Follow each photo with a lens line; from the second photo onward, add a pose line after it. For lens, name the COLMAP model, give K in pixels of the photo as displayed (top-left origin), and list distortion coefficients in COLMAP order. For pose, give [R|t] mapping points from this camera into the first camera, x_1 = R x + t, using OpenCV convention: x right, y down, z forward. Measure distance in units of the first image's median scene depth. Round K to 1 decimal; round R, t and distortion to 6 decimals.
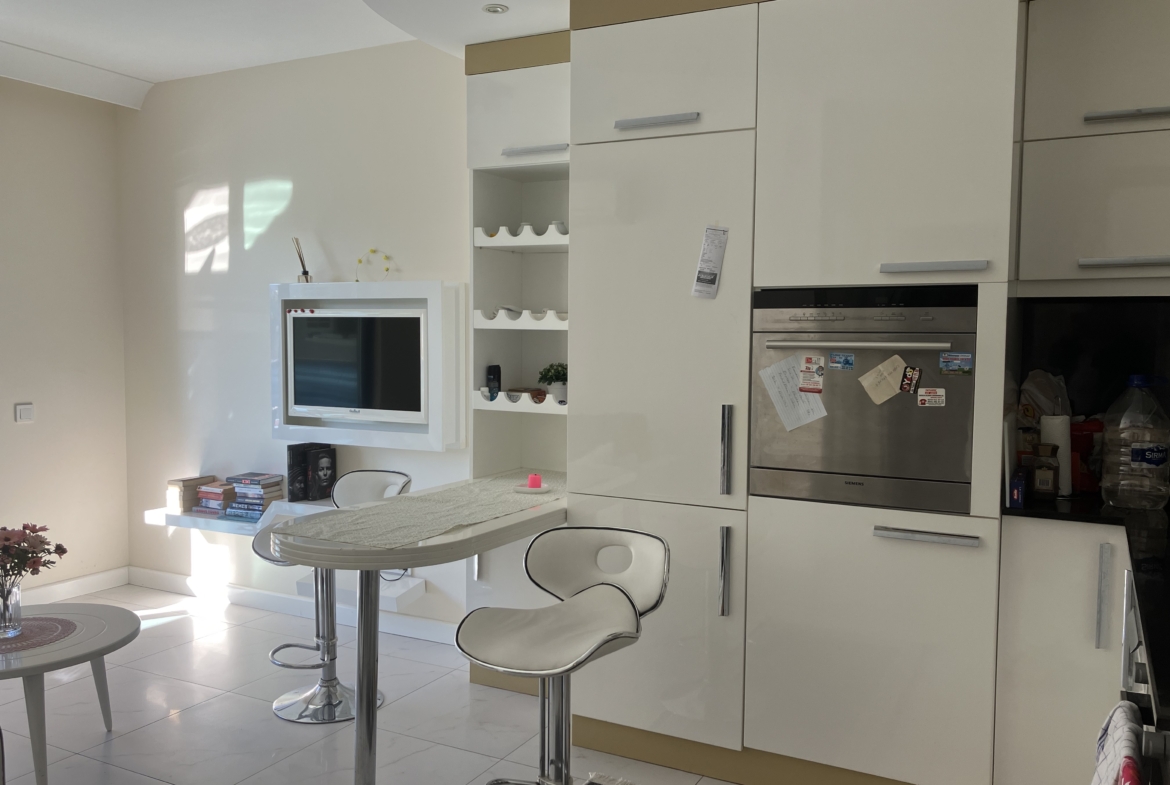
lens RADIAL K [[968.6, 0, 585.0], [0, 968.6, 392.5], [0, 0, 1]] dist [0.095779, -0.111588]
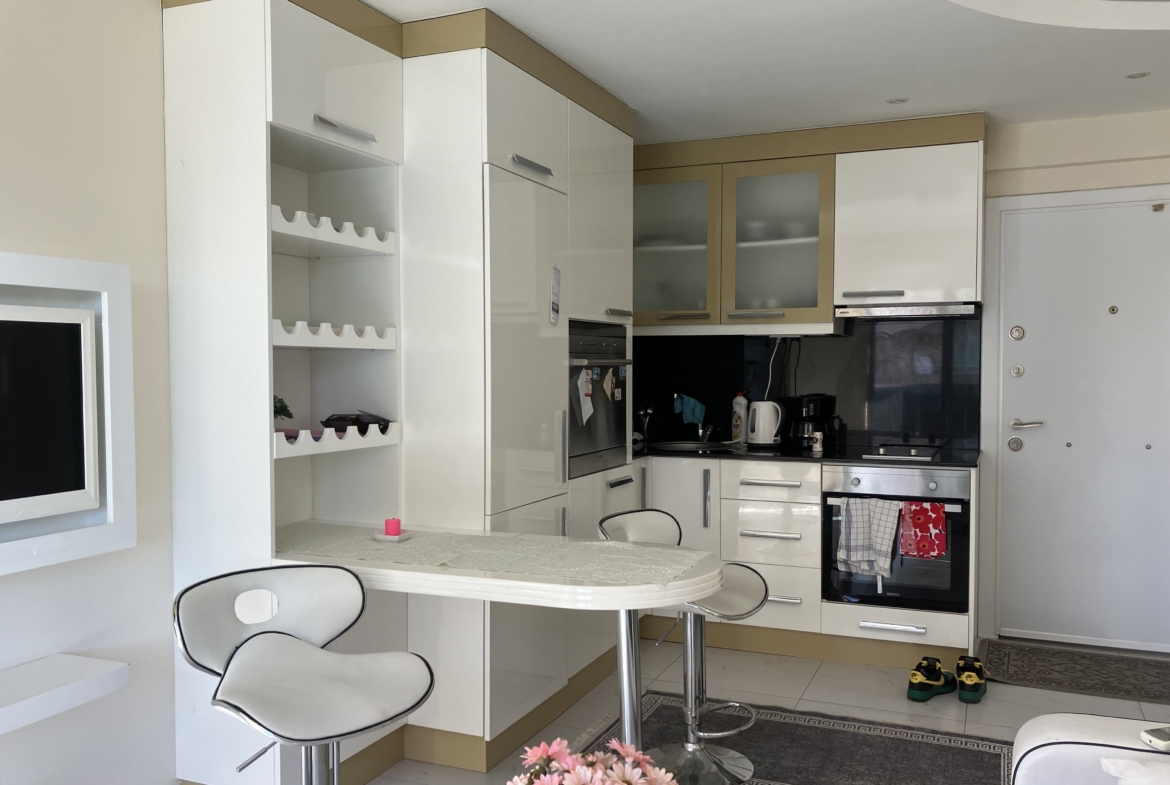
lens RADIAL K [[955.7, 0, 592.7], [0, 955.7, 408.4], [0, 0, 1]] dist [0.050422, -0.071310]
pose [[-0.080711, -0.053550, 0.995298, -0.869671], [0.062408, 0.996325, 0.058666, -0.048391], [-0.994782, 0.066850, -0.077073, 0.857071]]
